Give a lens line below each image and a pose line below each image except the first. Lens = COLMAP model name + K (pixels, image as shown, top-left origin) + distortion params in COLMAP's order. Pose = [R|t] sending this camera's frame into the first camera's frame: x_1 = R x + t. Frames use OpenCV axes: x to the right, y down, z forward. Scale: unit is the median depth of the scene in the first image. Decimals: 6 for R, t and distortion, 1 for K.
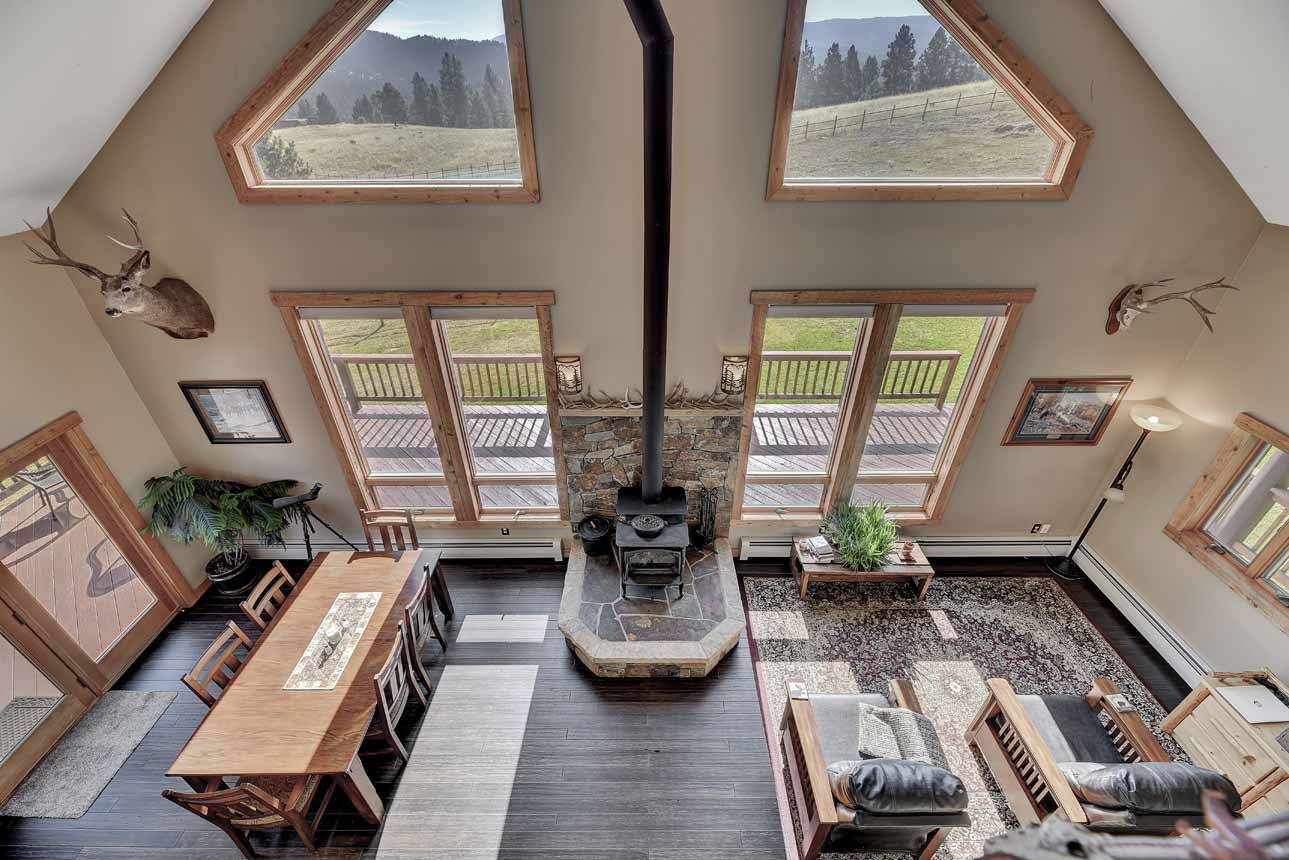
lens RADIAL K [[527.3, 0, 648.2], [0, 527.3, 427.1], [0, 0, 1]] dist [0.002312, 0.000146]
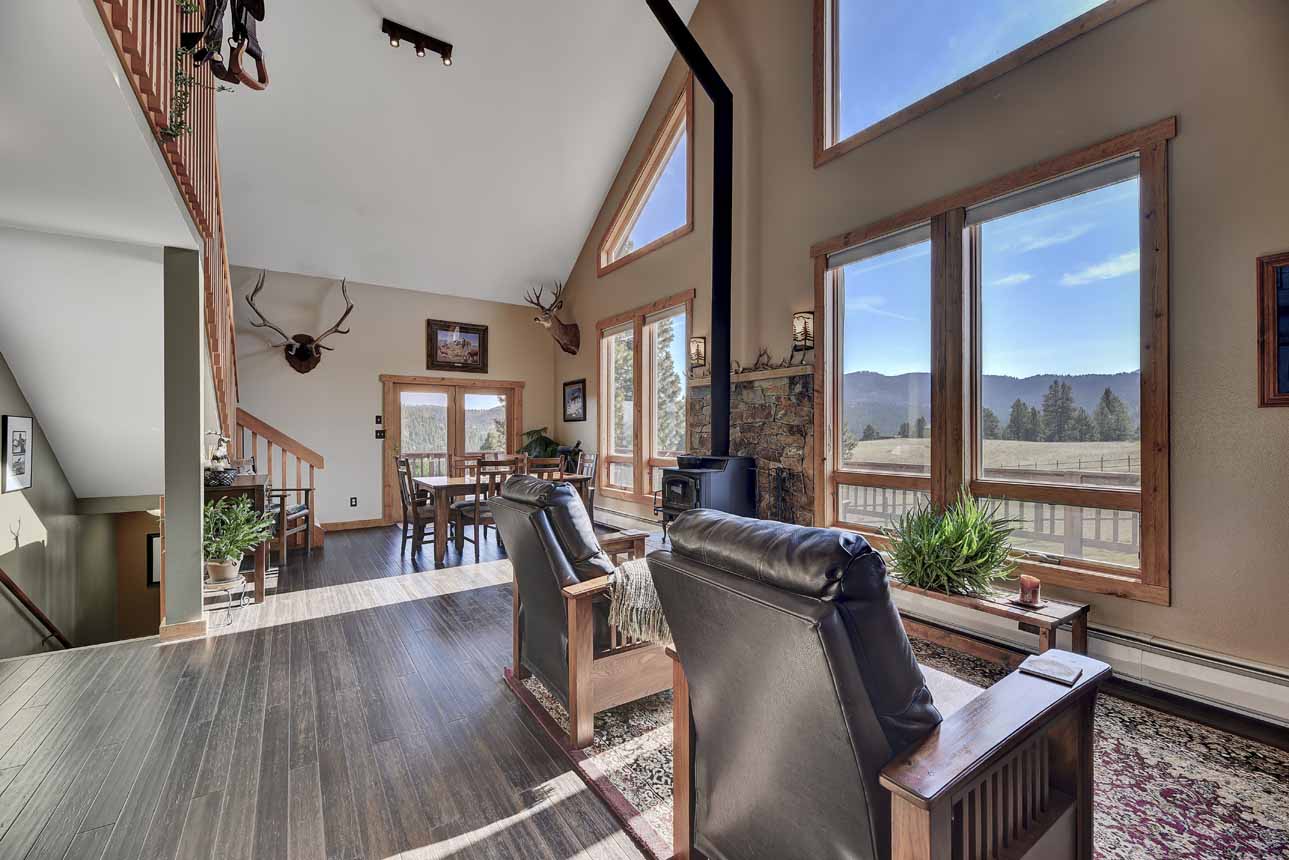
lens RADIAL K [[527.3, 0, 639.5], [0, 527.3, 431.5], [0, 0, 1]] dist [0.002312, 0.000146]
pose [[0.542215, -0.005417, -0.840222, 0.769945], [-0.441627, 0.848879, -0.290466, 0.451078], [0.714820, 0.528560, 0.457883, 0.393547]]
